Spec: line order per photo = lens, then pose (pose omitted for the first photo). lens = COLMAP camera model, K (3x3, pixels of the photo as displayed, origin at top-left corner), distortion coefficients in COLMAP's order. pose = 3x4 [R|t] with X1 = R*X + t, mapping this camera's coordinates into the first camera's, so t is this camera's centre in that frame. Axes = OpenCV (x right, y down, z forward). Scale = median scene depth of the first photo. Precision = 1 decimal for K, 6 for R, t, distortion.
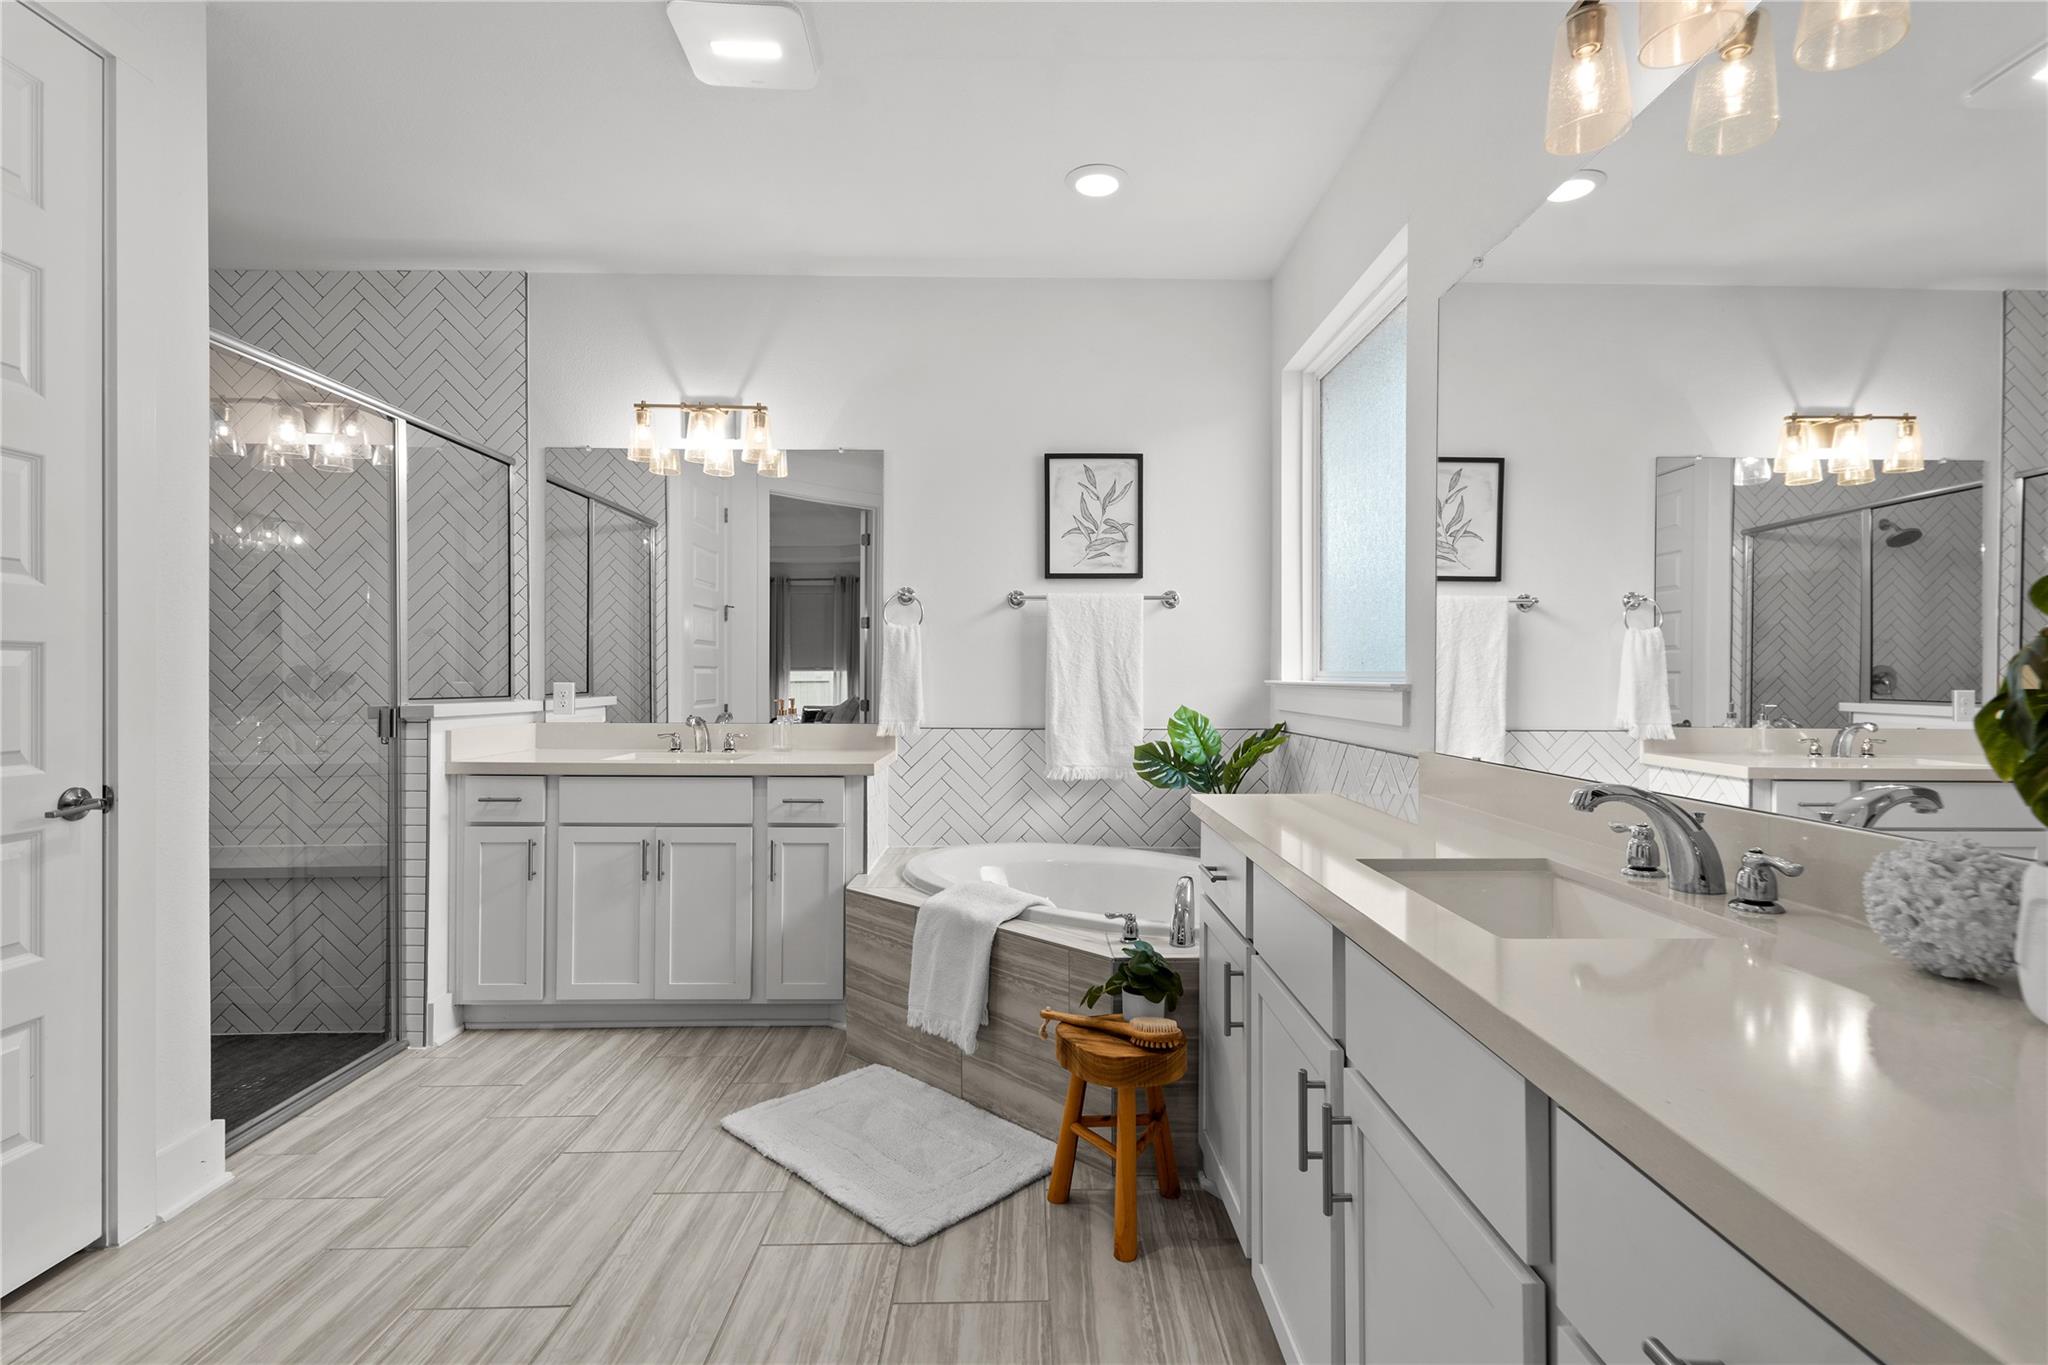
lens RADIAL K [[969.8, 0, 1036.4], [0, 969.8, 680.1], [0, 0, 1]] dist [0.005483, 0.003193]
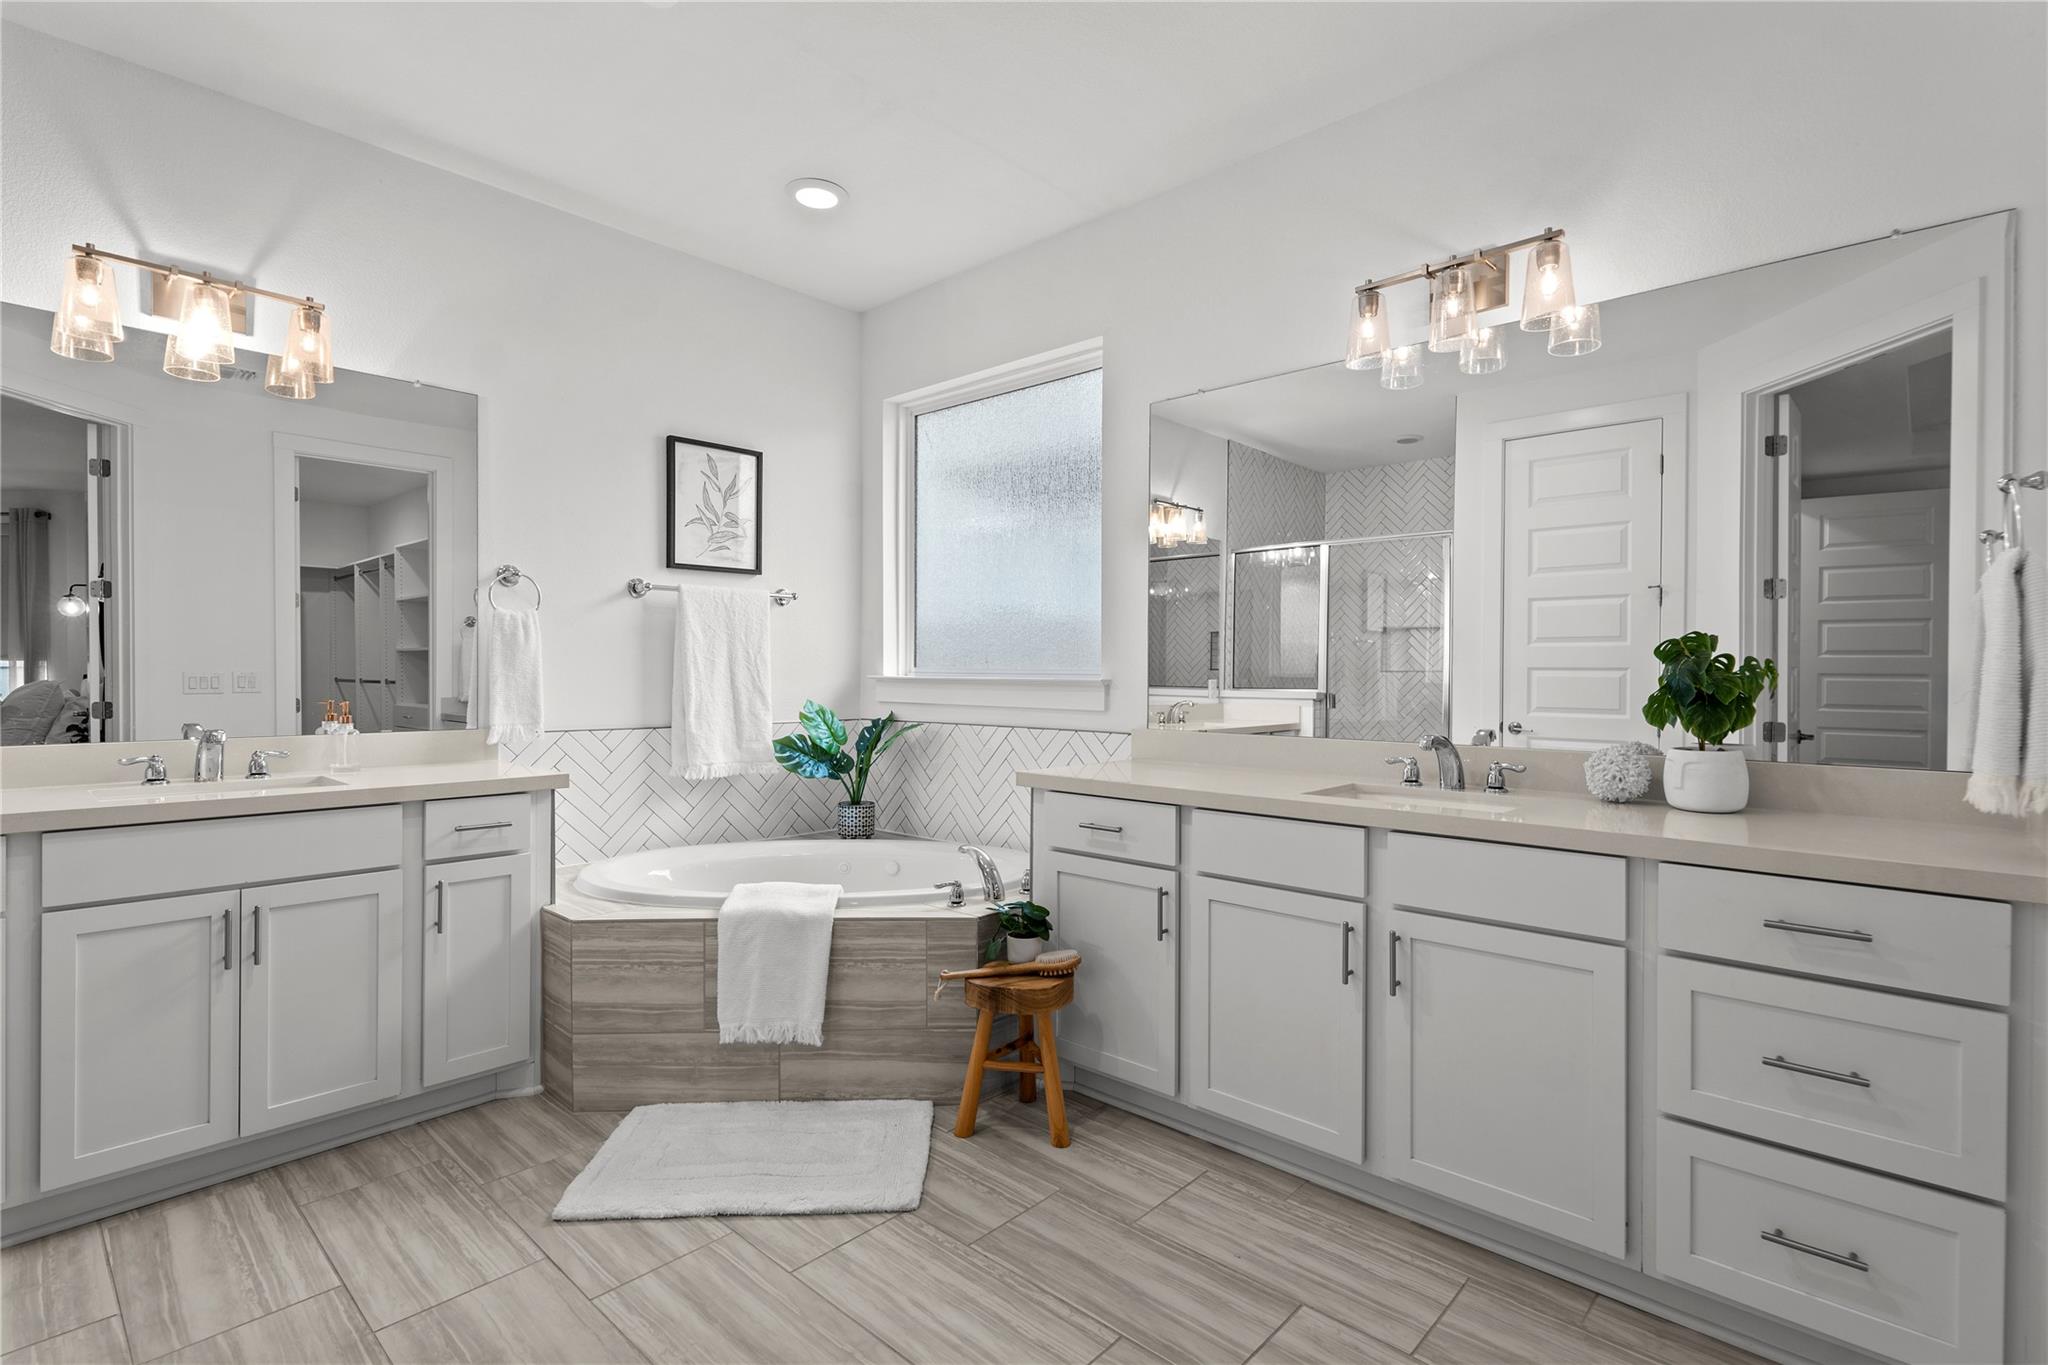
lens RADIAL K [[969.8, 0, 1037.9], [0, 969.8, 678.5], [0, 0, 1]] dist [0.005483, 0.003193]
pose [[0.688253, -0.004843, 0.725455, -0.449505], [-0.001487, 0.999966, 0.008087, -0.005465], [-0.725470, -0.006645, 0.688222, 0.095650]]
